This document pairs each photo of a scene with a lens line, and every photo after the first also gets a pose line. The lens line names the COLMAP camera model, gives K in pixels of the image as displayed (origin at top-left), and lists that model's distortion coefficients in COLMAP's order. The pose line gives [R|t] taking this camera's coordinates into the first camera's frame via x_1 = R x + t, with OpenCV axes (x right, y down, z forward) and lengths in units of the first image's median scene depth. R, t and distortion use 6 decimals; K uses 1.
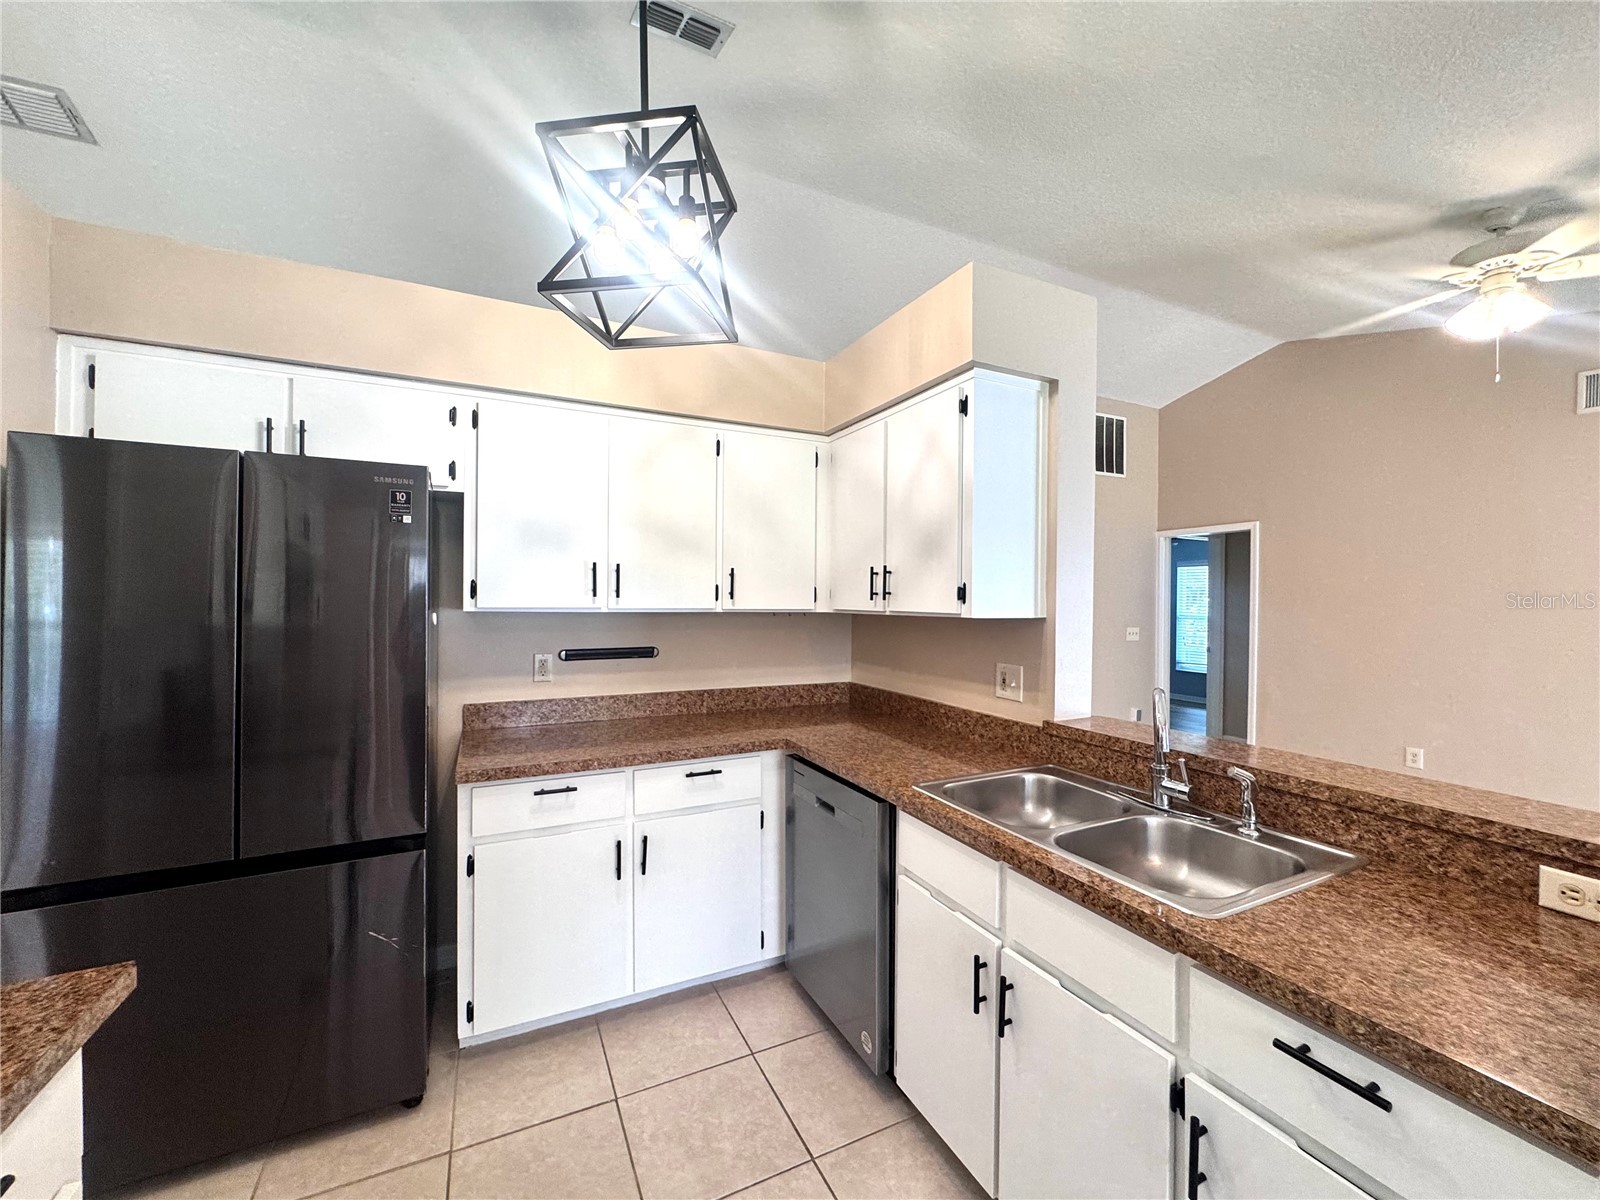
lens RADIAL K [[640.6, 0, 796.7], [0, 640.6, 599.6], [0, 0, 1]] dist [-0.005455, 0.001334]
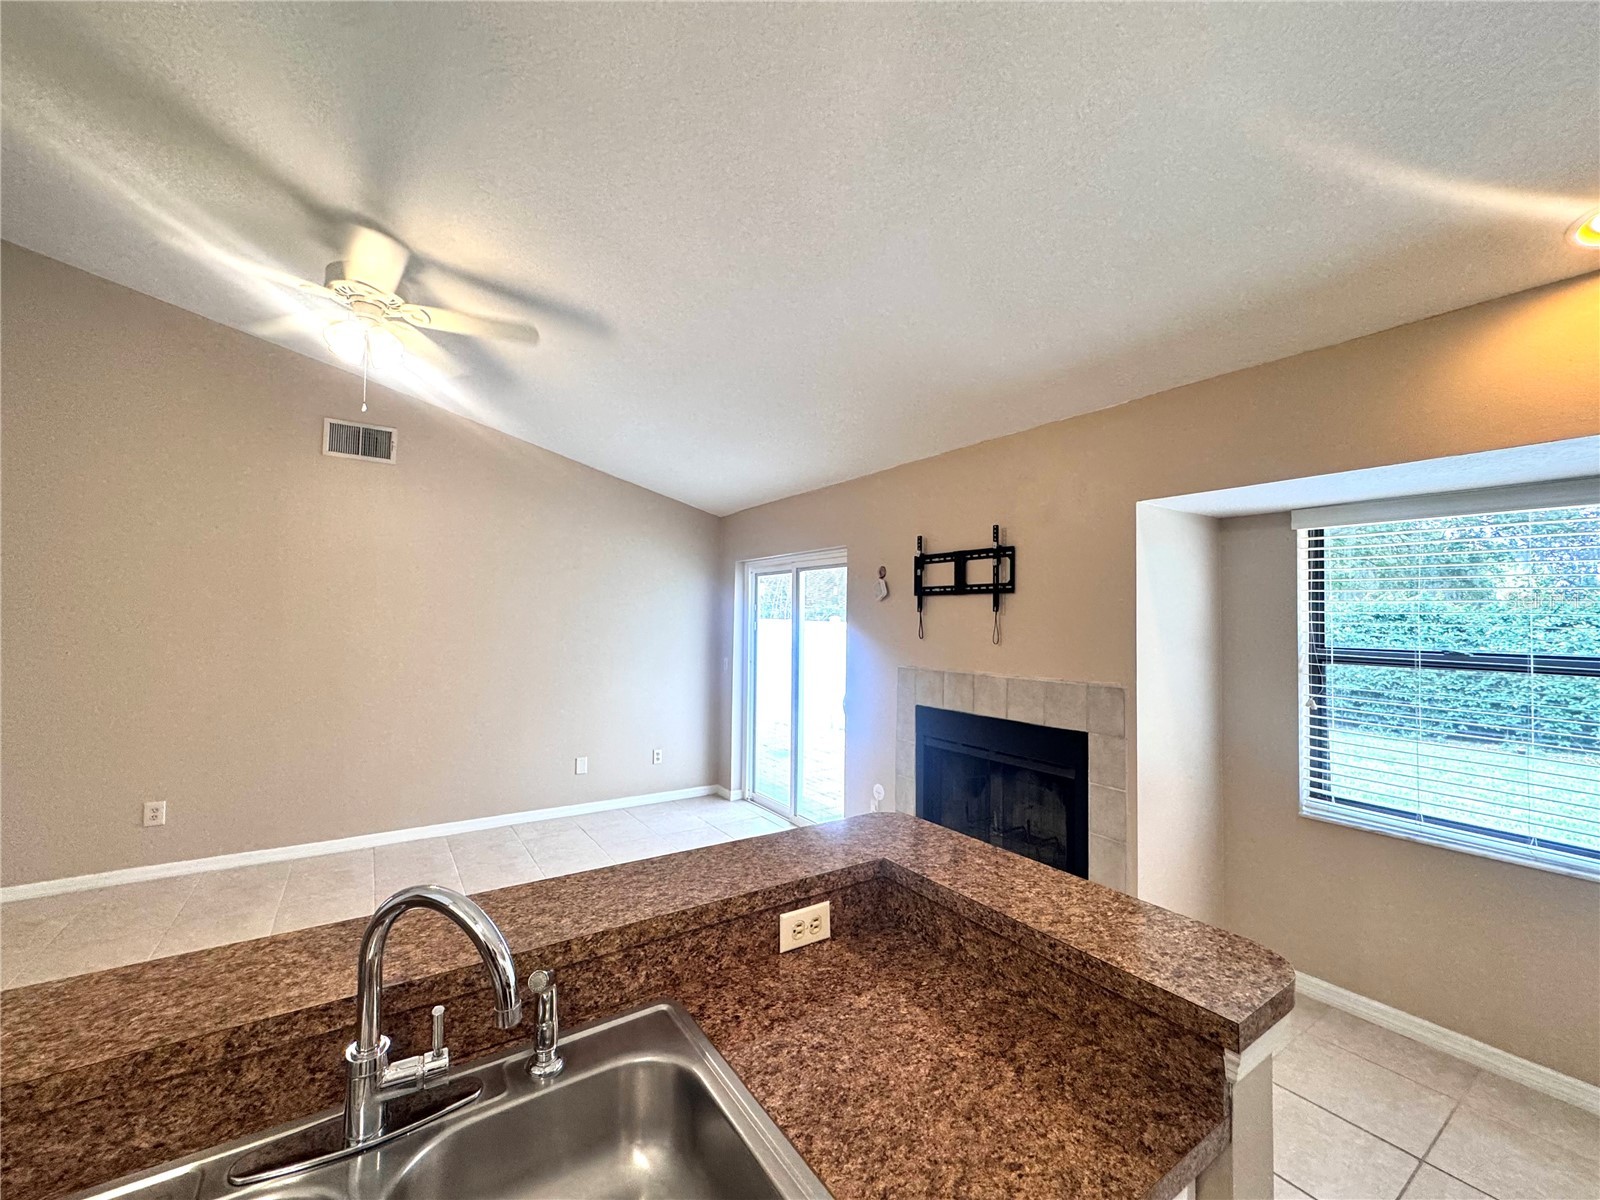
lens RADIAL K [[640.6, 0, 801.8], [0, 640.6, 601.0], [0, 0, 1]] dist [-0.005455, 0.001334]
pose [[-0.136789, 0.016844, 0.990457, 0.040495], [-0.010398, 0.999776, -0.018439, -0.044824], [-0.990546, -0.012821, -0.136583, 0.538006]]
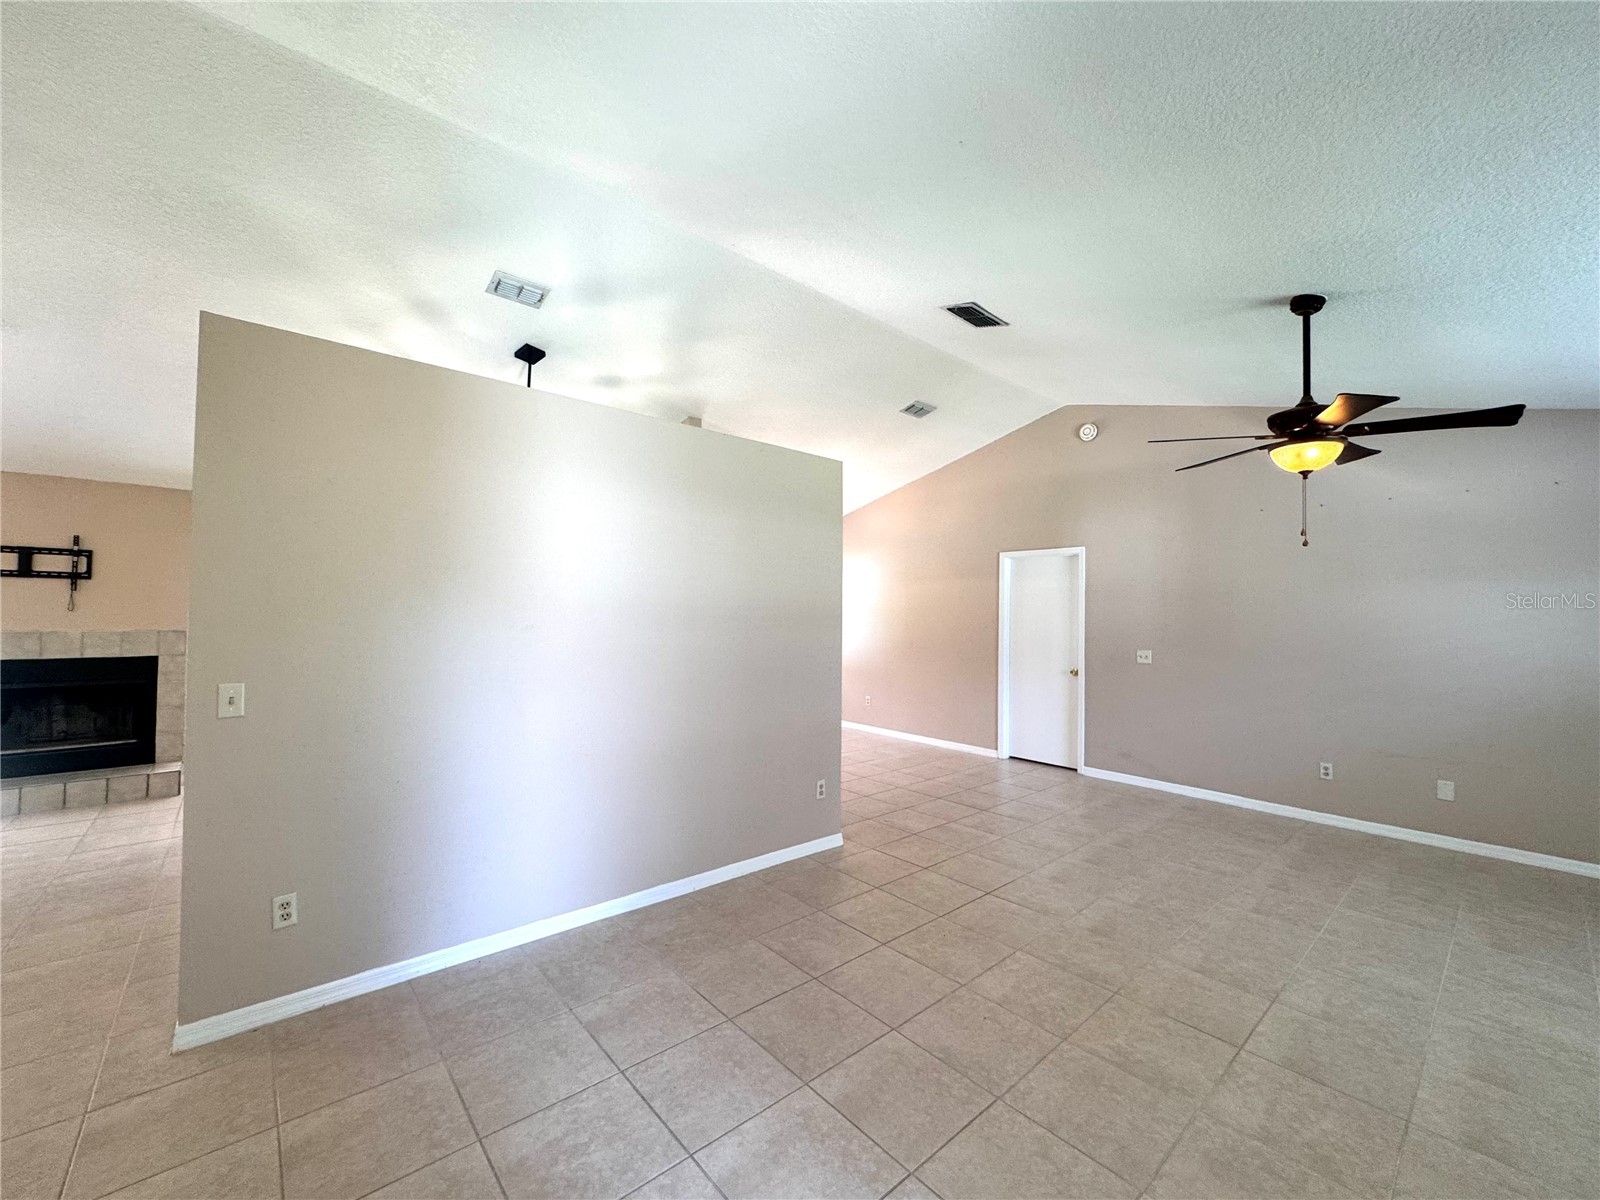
lens RADIAL K [[640.6, 0, 802.0], [0, 640.6, 596.5], [0, 0, 1]] dist [-0.005455, 0.001334]
pose [[-0.963102, -0.022265, -0.268213, -0.434821], [-0.012896, 0.999245, -0.036641, 0.015252], [0.268826, -0.031830, -0.962663, 2.634042]]
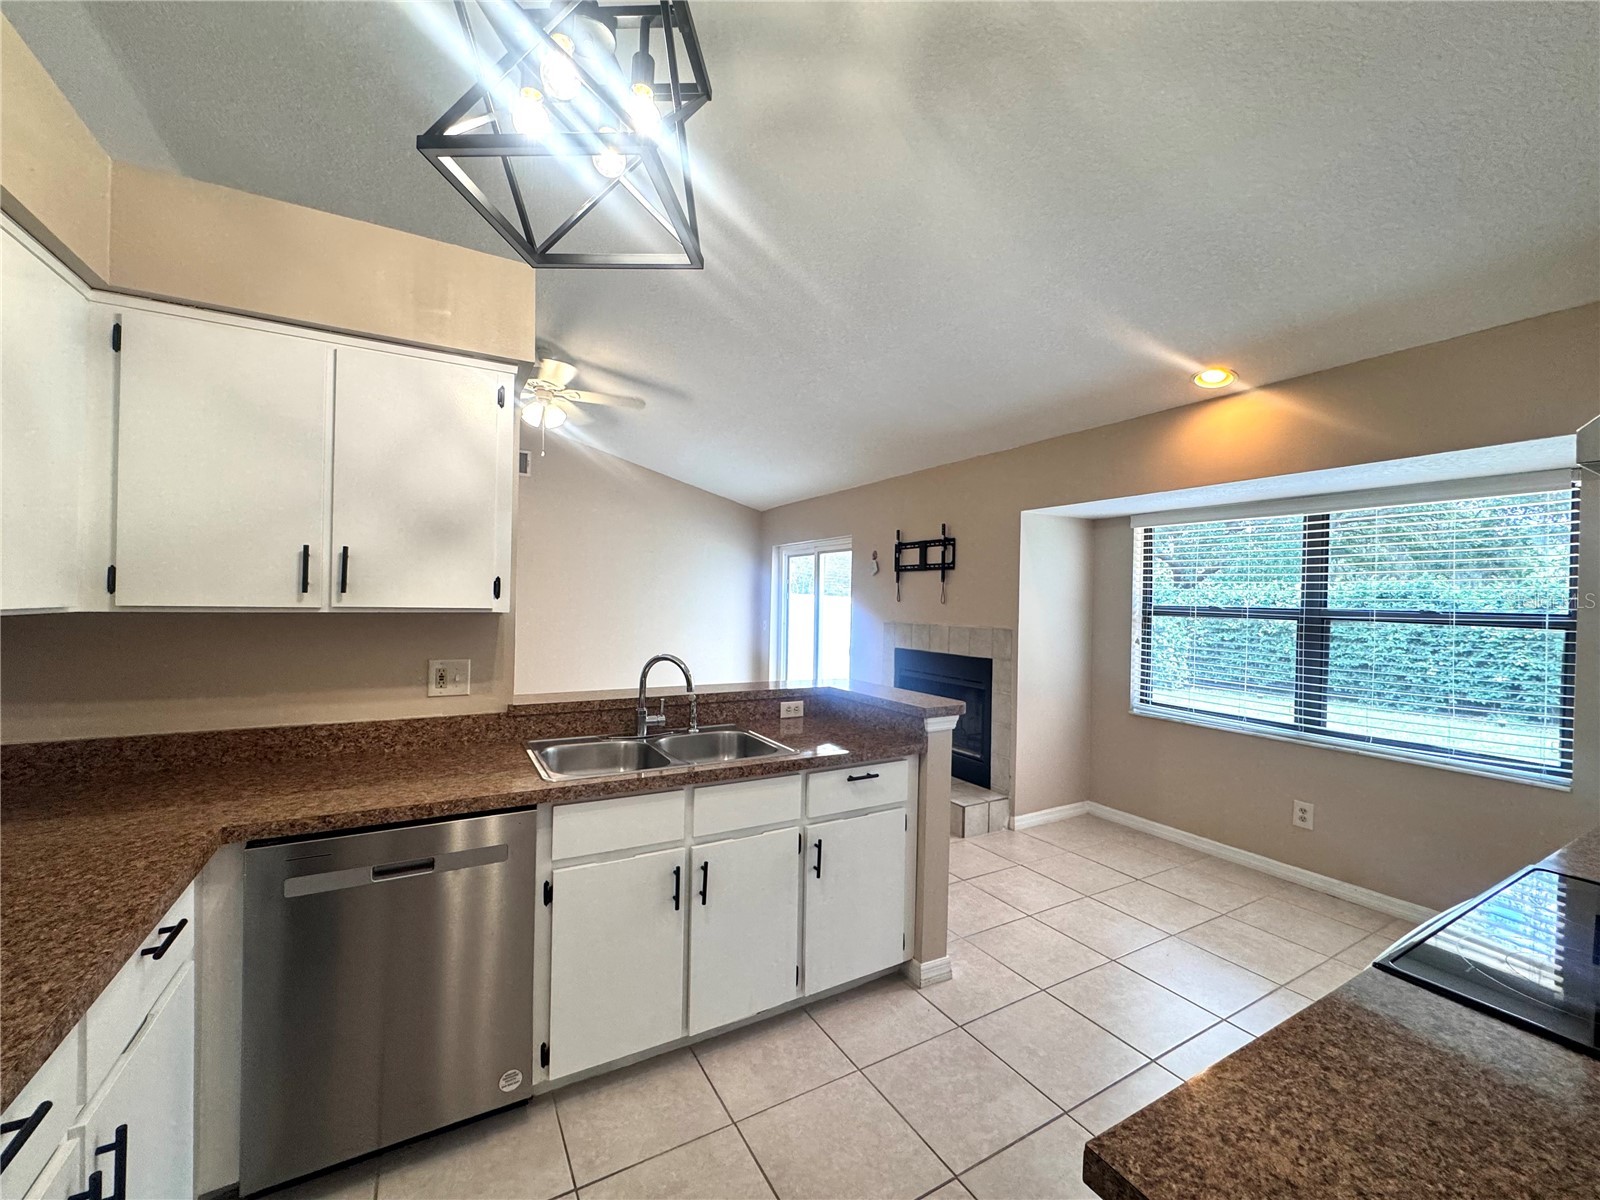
lens RADIAL K [[640.6, 0, 805.5], [0, 640.6, 594.0], [0, 0, 1]] dist [-0.005455, 0.001334]
pose [[-0.074980, -0.001610, 0.997184, -0.657487], [-0.016853, 0.999858, 0.000347, -0.006972], [-0.997043, -0.016780, -0.074997, 0.529306]]
